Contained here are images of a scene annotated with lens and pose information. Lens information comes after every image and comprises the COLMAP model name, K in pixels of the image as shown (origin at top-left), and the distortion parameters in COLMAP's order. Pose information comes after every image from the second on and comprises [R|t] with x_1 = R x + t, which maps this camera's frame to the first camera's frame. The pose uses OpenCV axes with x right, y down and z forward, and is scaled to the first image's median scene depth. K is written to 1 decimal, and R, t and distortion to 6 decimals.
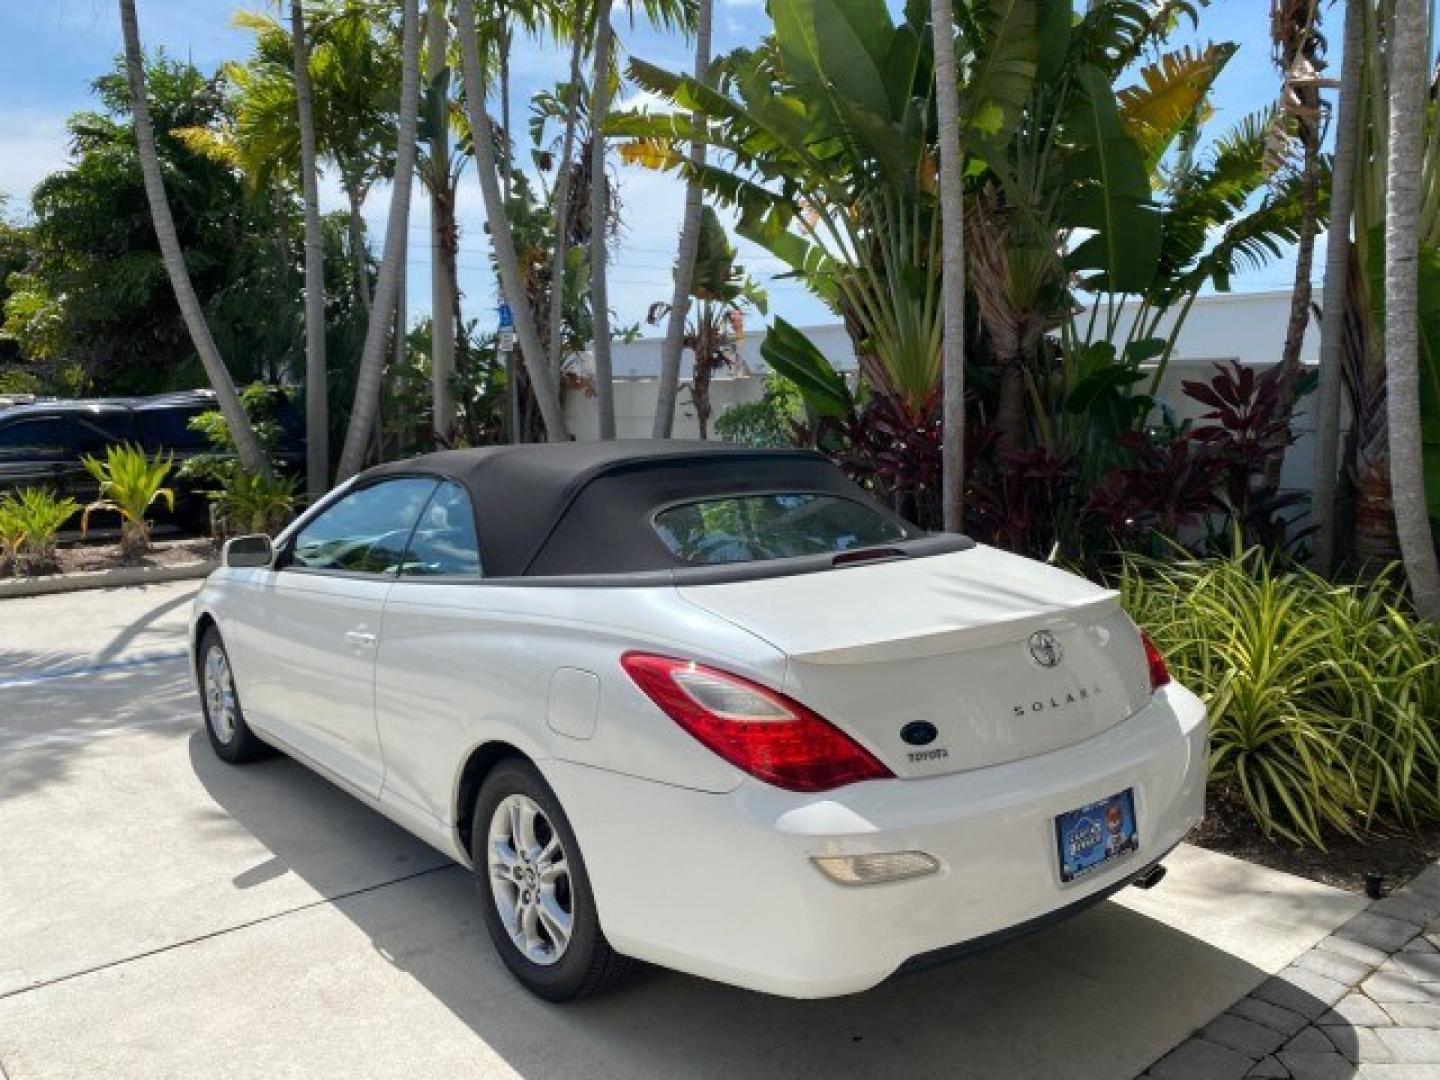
lens RADIAL K [[1121.1, 0, 722.0], [0, 1121.1, 528.5], [0, 0, 1]] dist [0.012680, -0.022060]
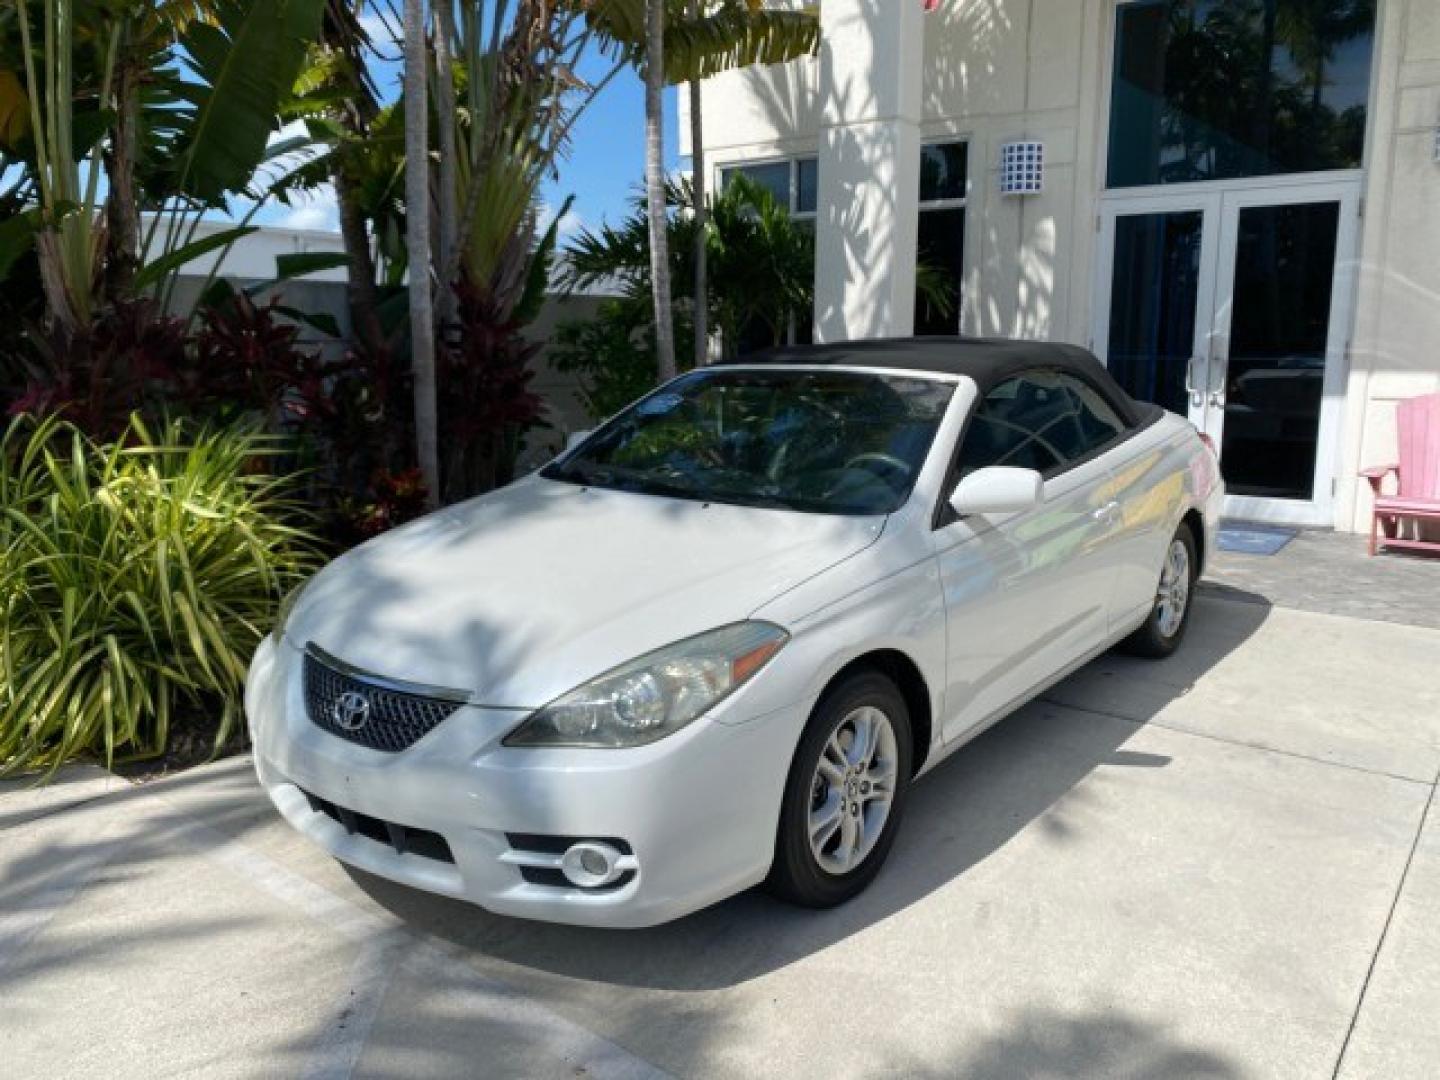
lens RADIAL K [[1121.1, 0, 710.8], [0, 1121.1, 547.7], [0, 0, 1]] dist [0.012680, -0.022060]
pose [[-0.198311, -0.182884, 0.962926, -1.235204], [0.107625, 0.972434, 0.206854, -0.130503], [-0.974212, 0.144656, -0.173161, 1.465622]]
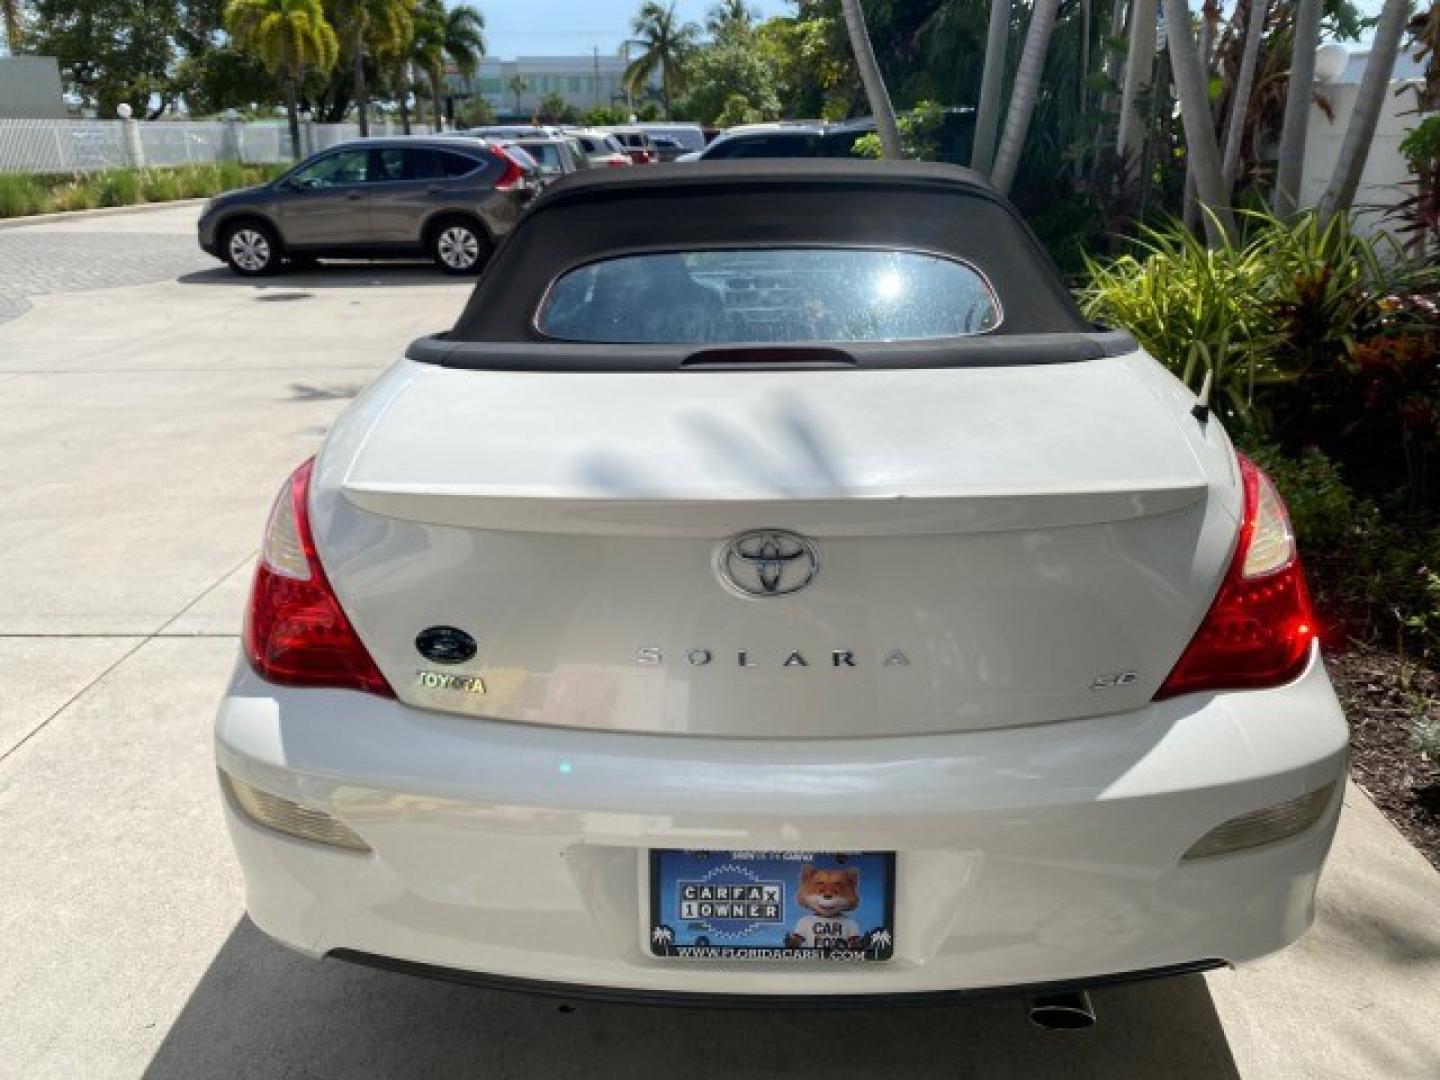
lens RADIAL K [[1121.1, 0, 725.3], [0, 1121.1, 530.9], [0, 0, 1]] dist [0.012680, -0.022060]
pose [[0.740951, 0.213481, -0.636724, 0.417142], [-0.059512, 0.965271, 0.254383, -0.030069], [0.668917, -0.150593, 0.727923, 0.402203]]
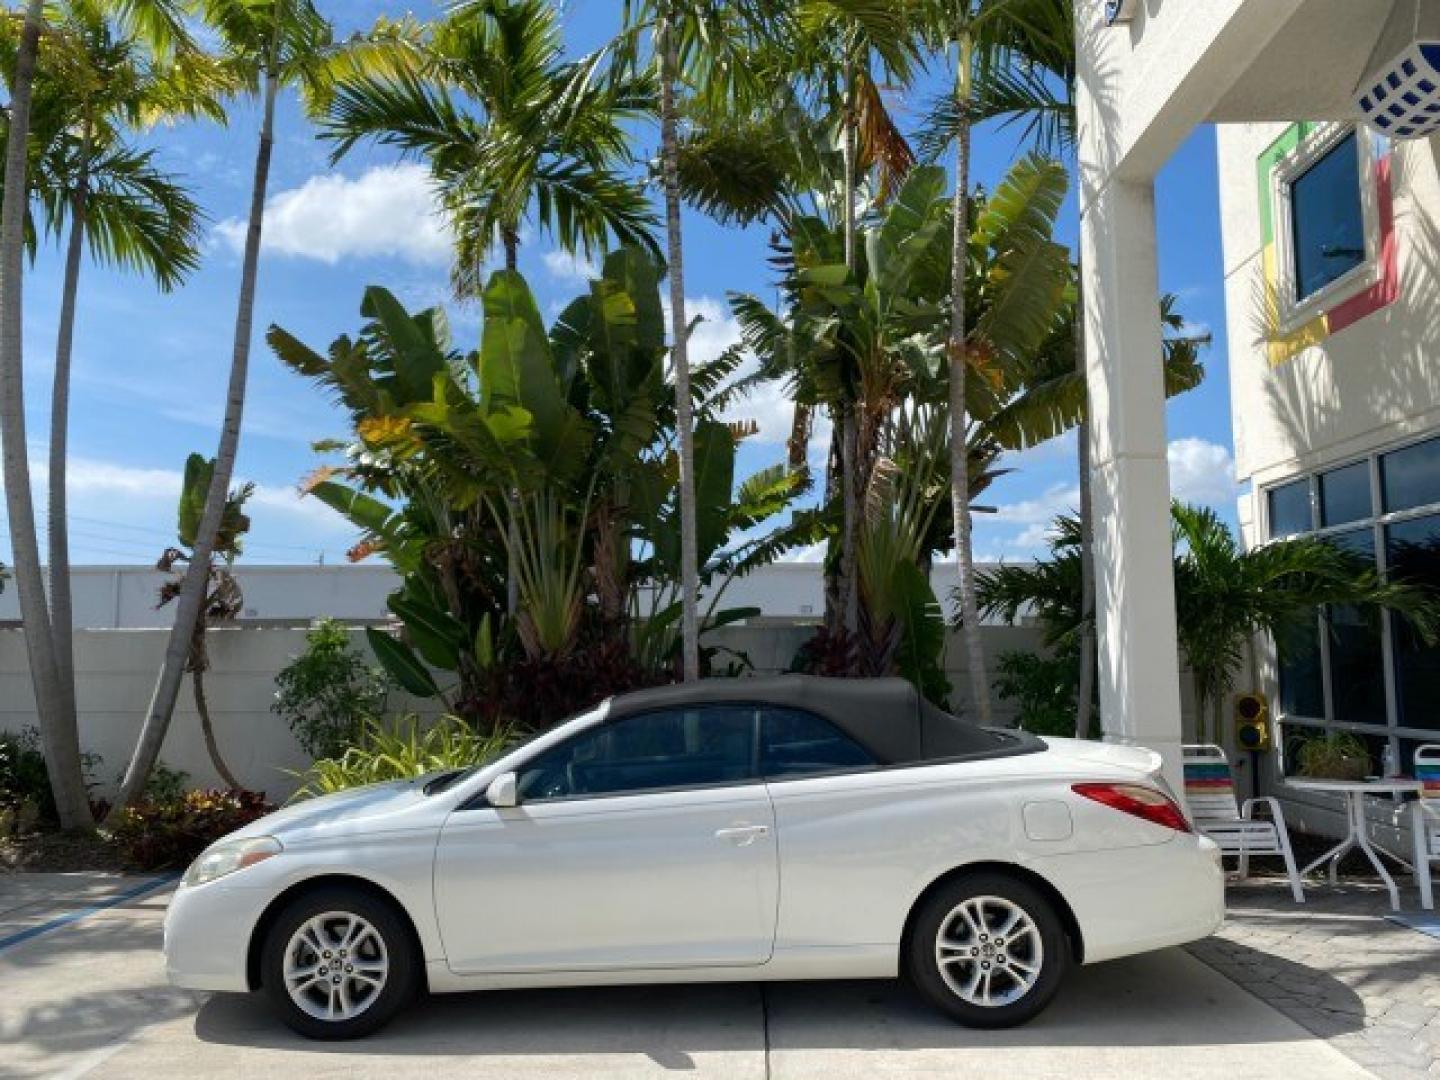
lens RADIAL K [[1121.1, 0, 721.1], [0, 1121.1, 526.6], [0, 0, 1]] dist [0.012680, -0.022060]
pose [[0.662242, 0.079786, 0.745030, -1.217404], [0.090855, 0.978428, -0.185540, -0.007320], [-0.743761, 0.190562, 0.640707, 0.119733]]
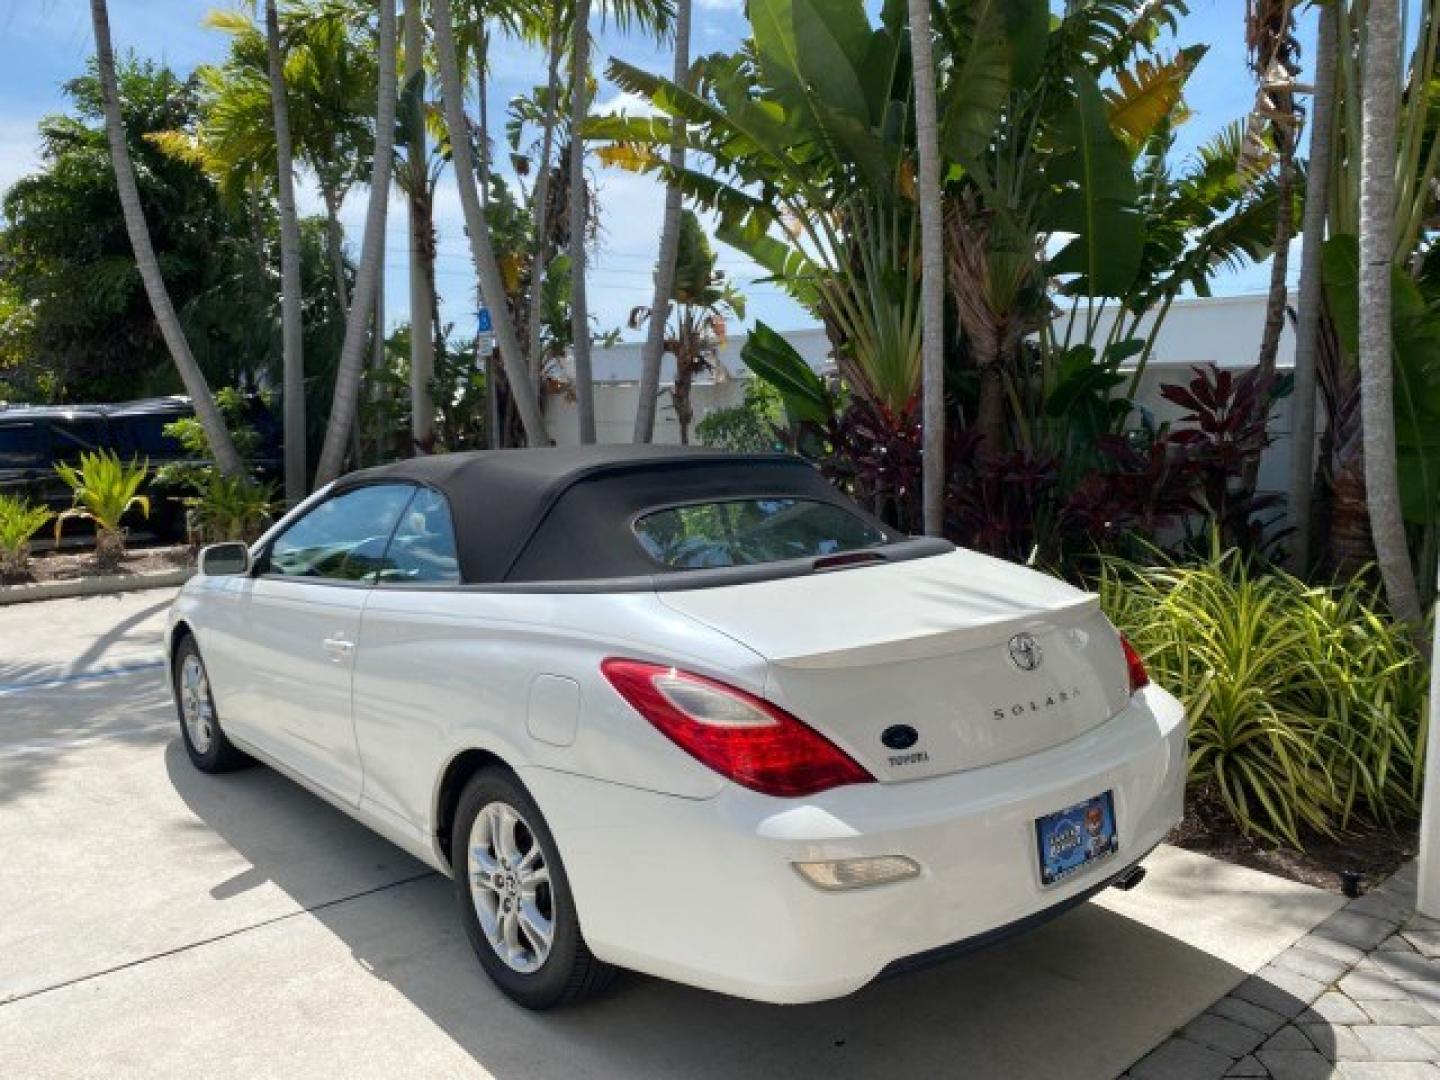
lens RADIAL K [[1121.1, 0, 724.4], [0, 1121.1, 535.6], [0, 0, 1]] dist [0.012680, -0.022060]
pose [[0.999819, -0.004993, 0.018375, 0.001055], [0.004956, 0.999986, 0.002059, 0.000044], [-0.018385, -0.001968, 0.999829, 0.002158]]
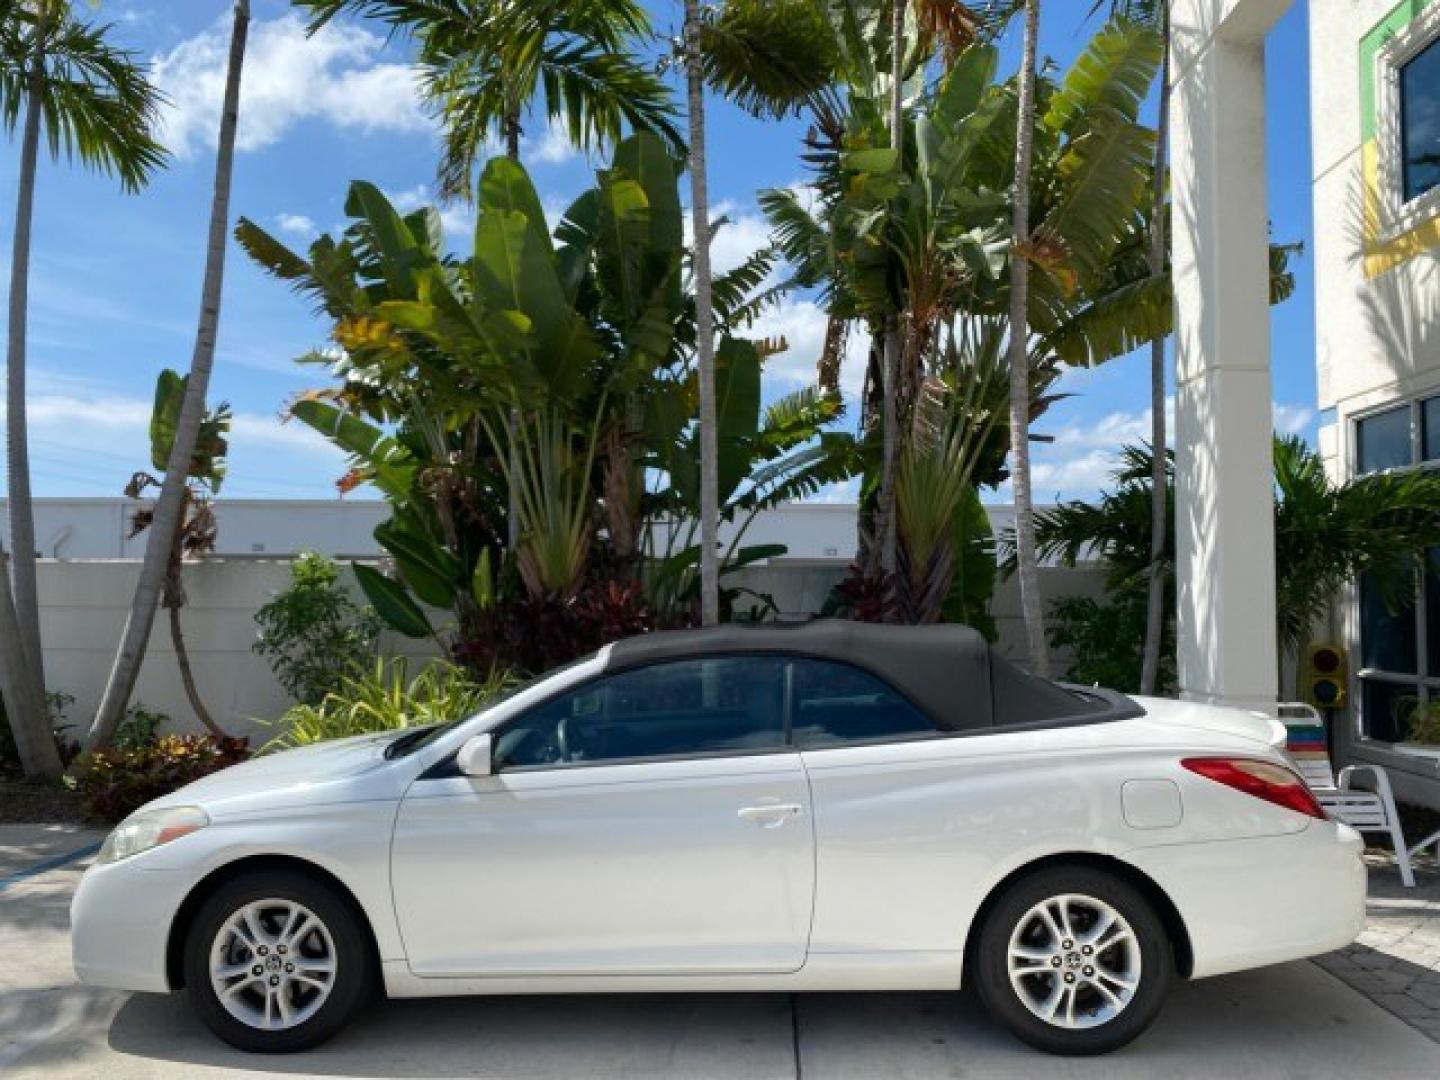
lens RADIAL K [[1121.1, 0, 724.1], [0, 1121.1, 535.1], [0, 0, 1]] dist [0.012680, -0.022060]
pose [[0.673507, 0.044257, 0.737854, -1.037509], [0.077878, 0.988402, -0.130372, -0.020904], [-0.735067, 0.145269, 0.662249, 0.284675]]
